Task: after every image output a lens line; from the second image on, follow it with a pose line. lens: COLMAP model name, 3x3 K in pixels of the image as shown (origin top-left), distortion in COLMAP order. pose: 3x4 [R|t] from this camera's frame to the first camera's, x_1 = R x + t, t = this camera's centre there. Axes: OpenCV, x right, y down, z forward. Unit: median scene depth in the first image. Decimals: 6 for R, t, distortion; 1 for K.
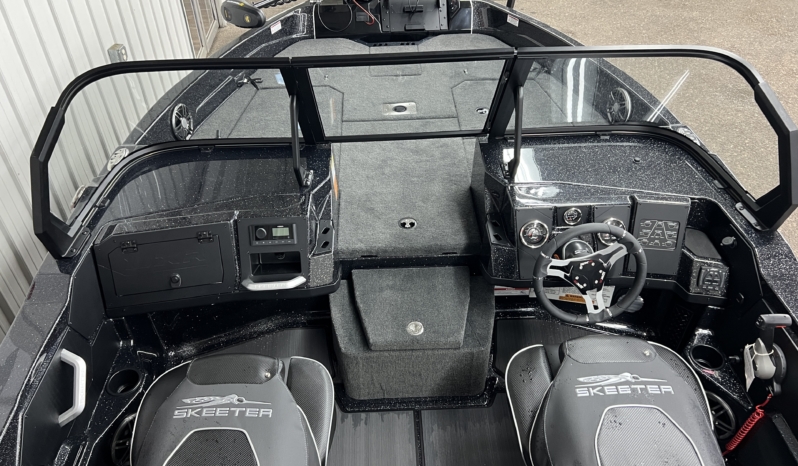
lens RADIAL K [[613.2, 0, 405.9], [0, 613.2, 211.1], [0, 0, 1]] dist [0.054306, -0.080348]
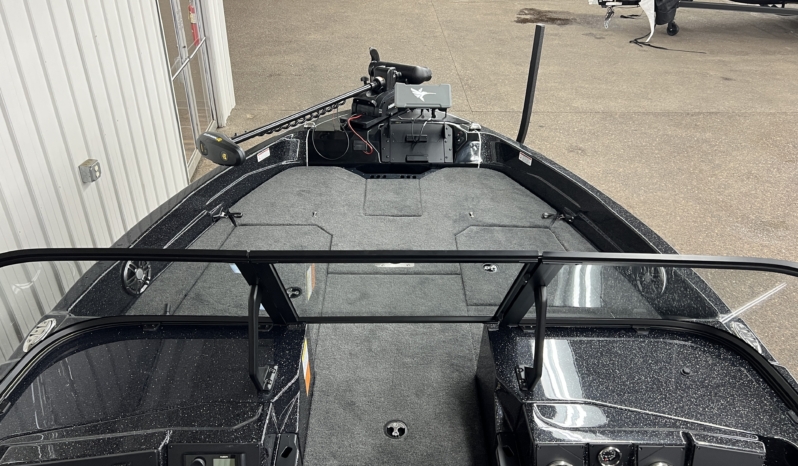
lens RADIAL K [[591.8, 0, 415.2], [0, 591.8, 185.6], [0, 0, 1]] dist [0.052777, -0.075190]
pose [[0.999209, 0.039289, 0.006206, 0.009720], [-0.037903, 0.987811, -0.150975, -0.158396], [-0.012062, 0.150620, 0.988518, 0.174677]]
